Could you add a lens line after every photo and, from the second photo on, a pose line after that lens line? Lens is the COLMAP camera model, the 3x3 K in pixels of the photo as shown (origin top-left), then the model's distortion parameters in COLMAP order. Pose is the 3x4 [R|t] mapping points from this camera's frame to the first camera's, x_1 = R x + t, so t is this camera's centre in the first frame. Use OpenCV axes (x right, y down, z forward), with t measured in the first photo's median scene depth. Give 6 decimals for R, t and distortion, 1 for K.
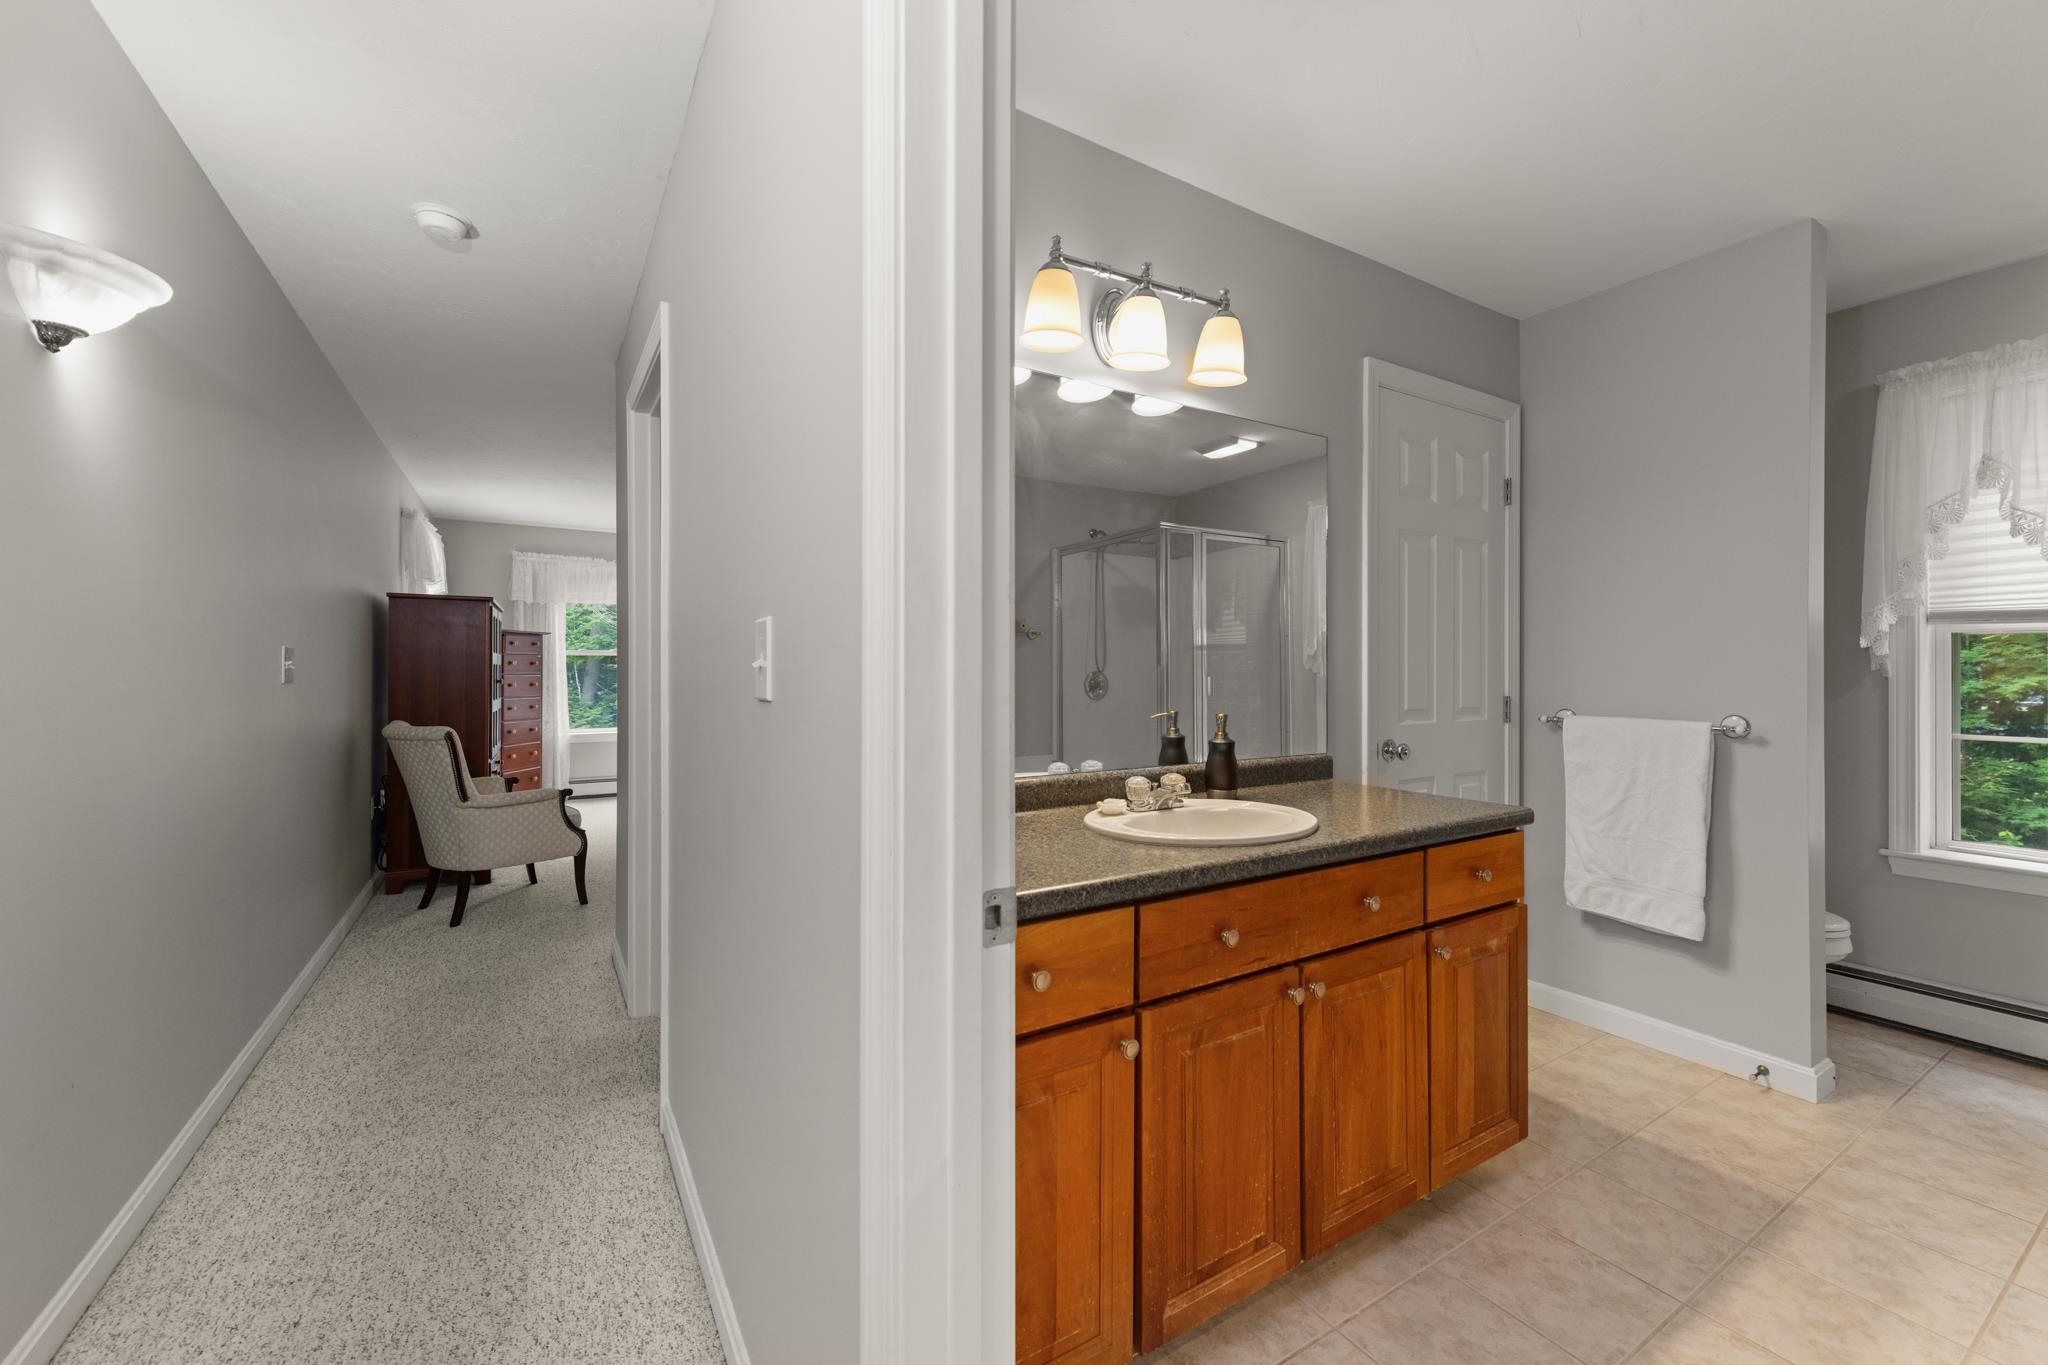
lens RADIAL K [[797.9, 0, 1030.4], [0, 797.9, 670.8], [0, 0, 1]] dist [0.017876, -0.006056]
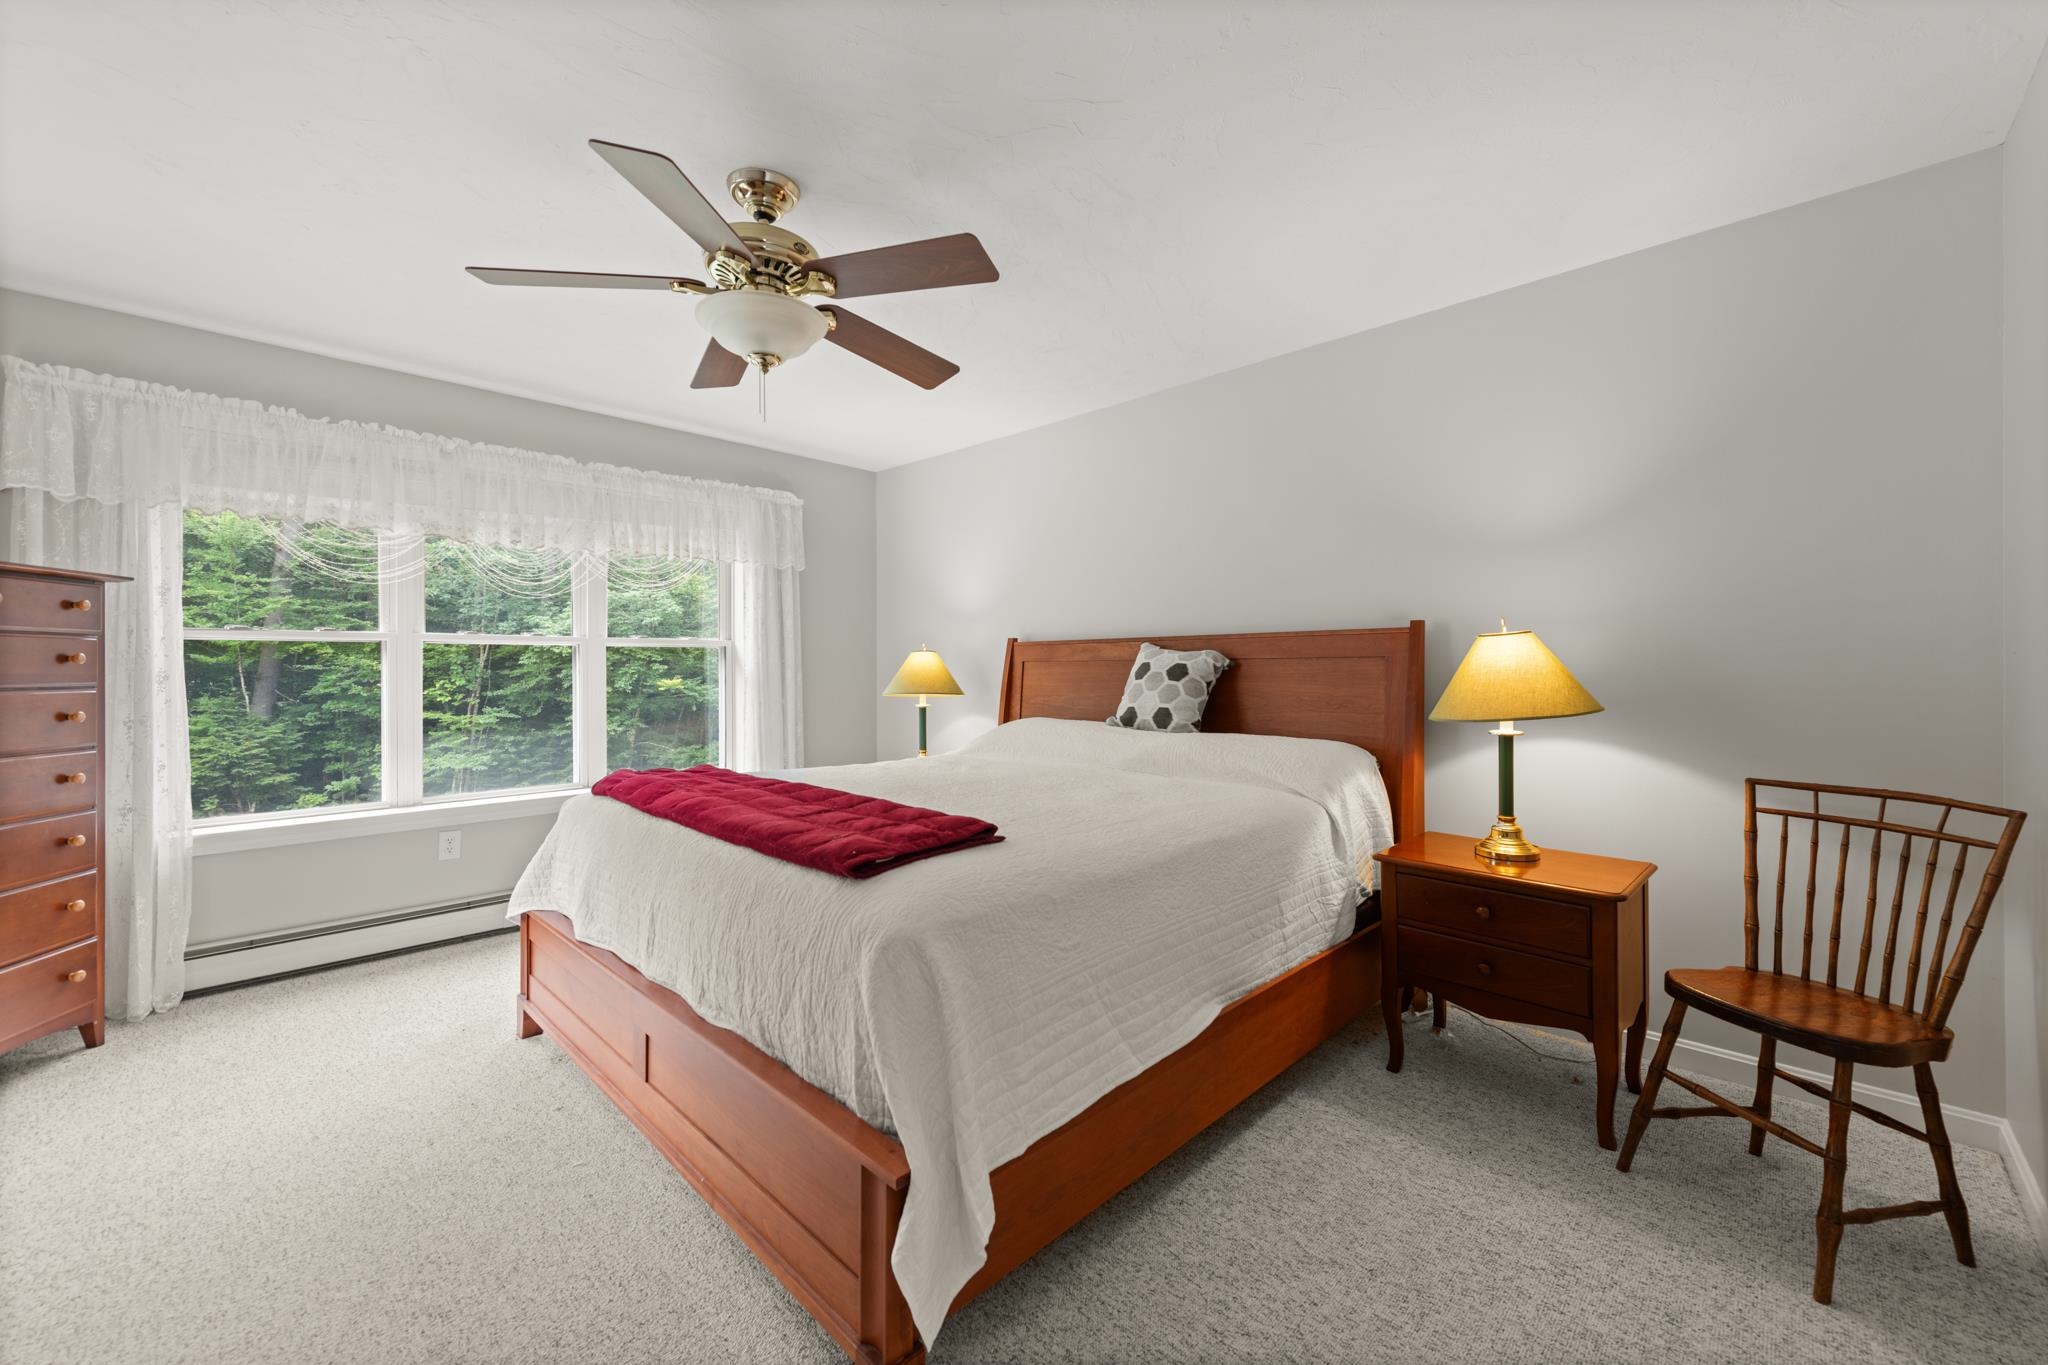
lens RADIAL K [[797.9, 0, 1030.4], [0, 797.9, 670.8], [0, 0, 1]] dist [0.017876, -0.006056]
pose [[0.967255, -0.007065, 0.253709, -0.280350], [0.006621, 0.999975, 0.002602, -0.001460], [-0.253721, -0.000837, 0.967277, 0.515036]]
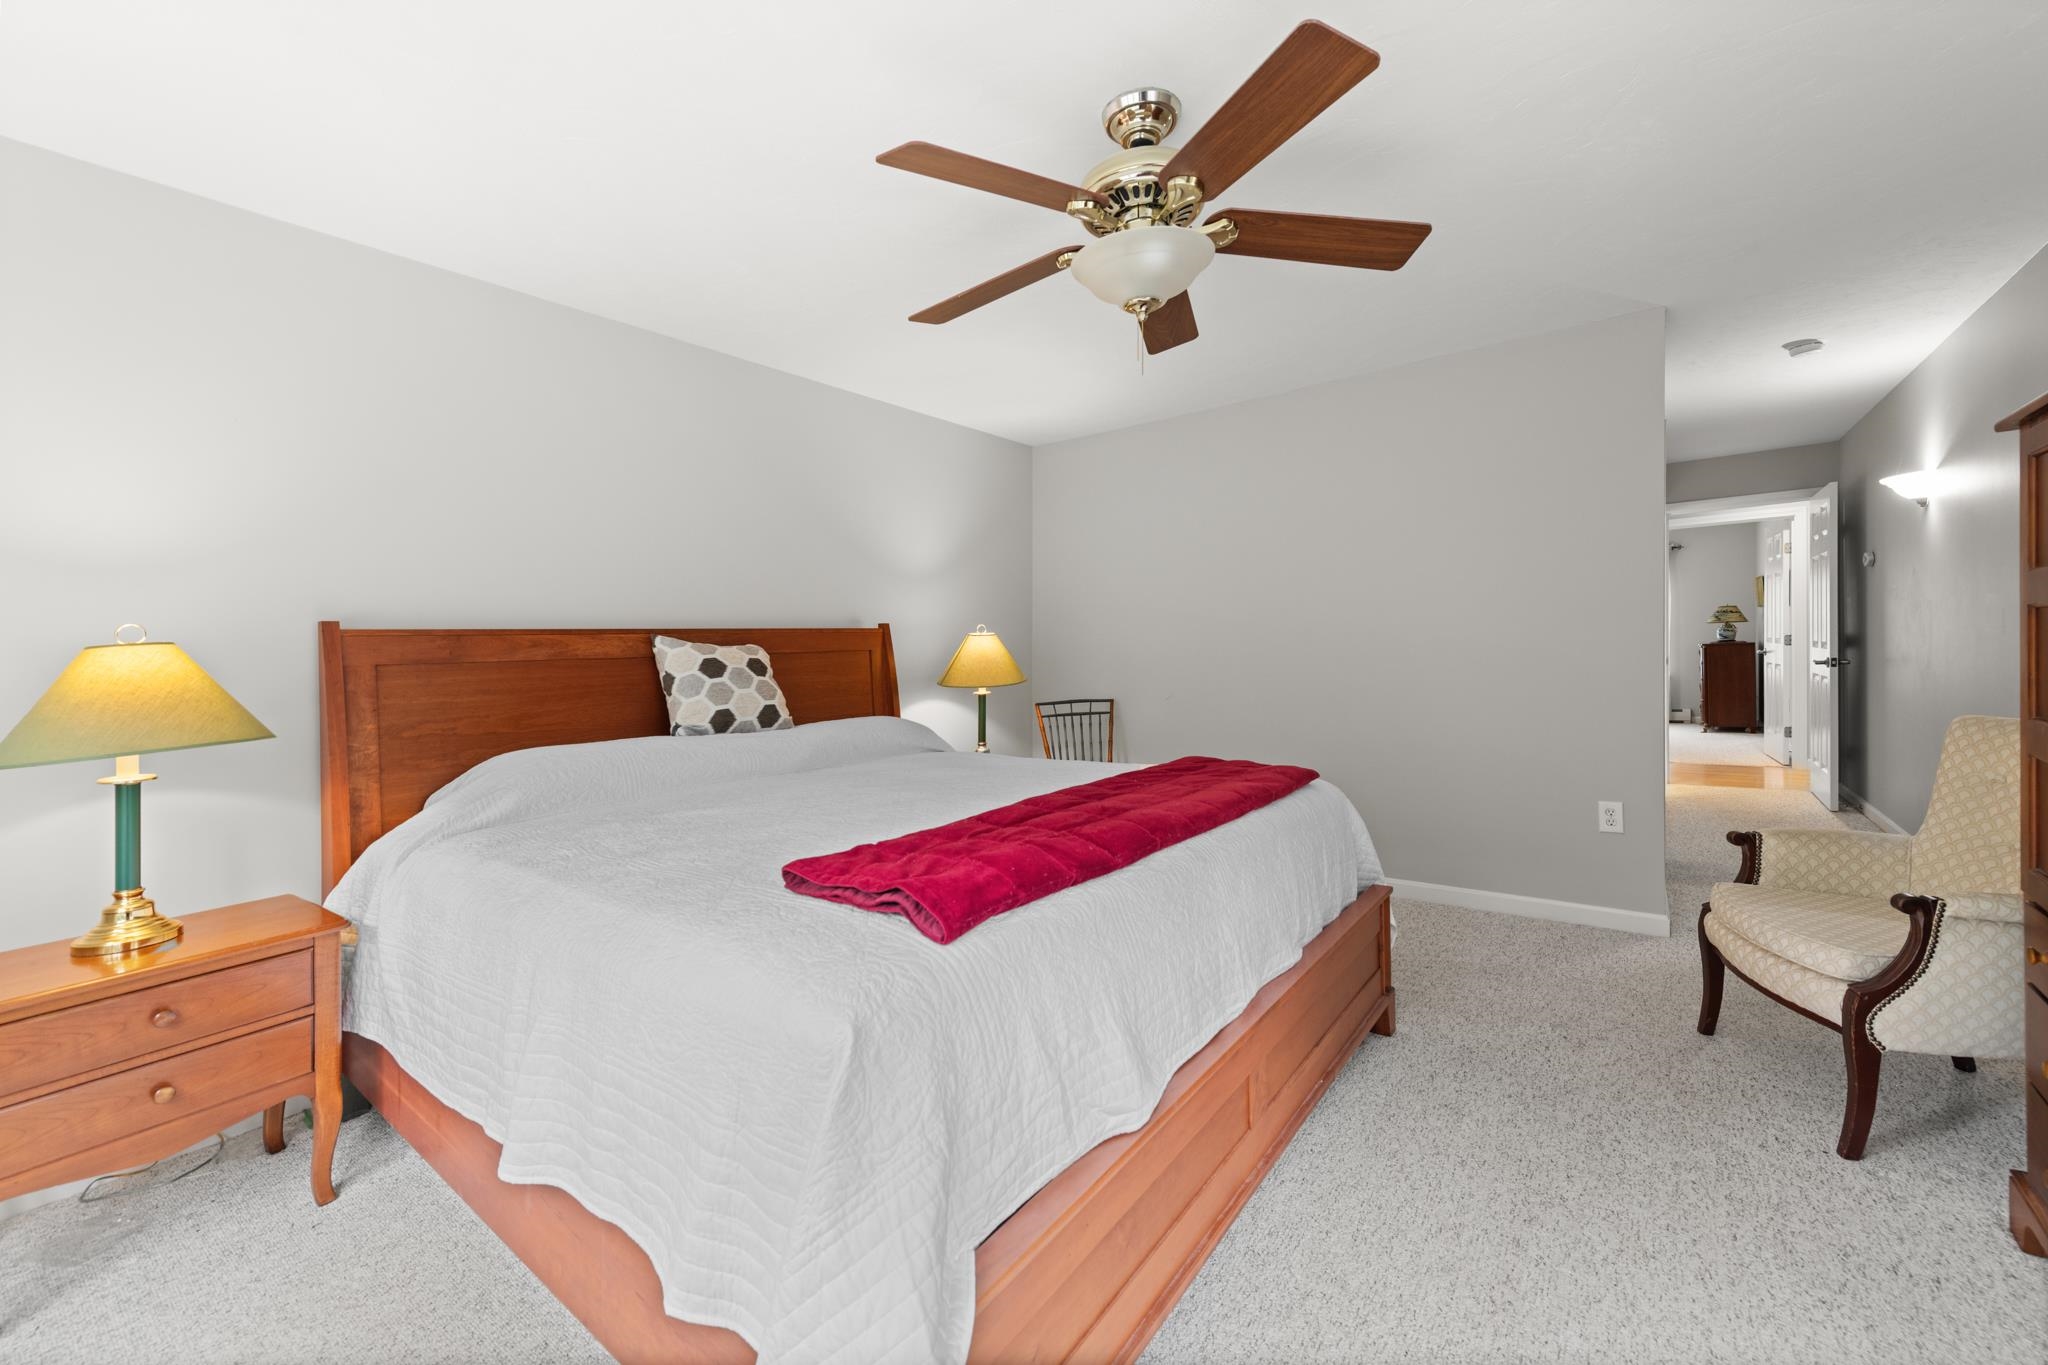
lens RADIAL K [[797.9, 0, 1030.4], [0, 797.9, 670.8], [0, 0, 1]] dist [0.017876, -0.006056]
pose [[-0.361764, -0.008850, 0.932228, -0.845691], [0.041007, 0.998836, 0.025396, -0.002174], [-0.931367, 0.047416, -0.360980, 1.494273]]
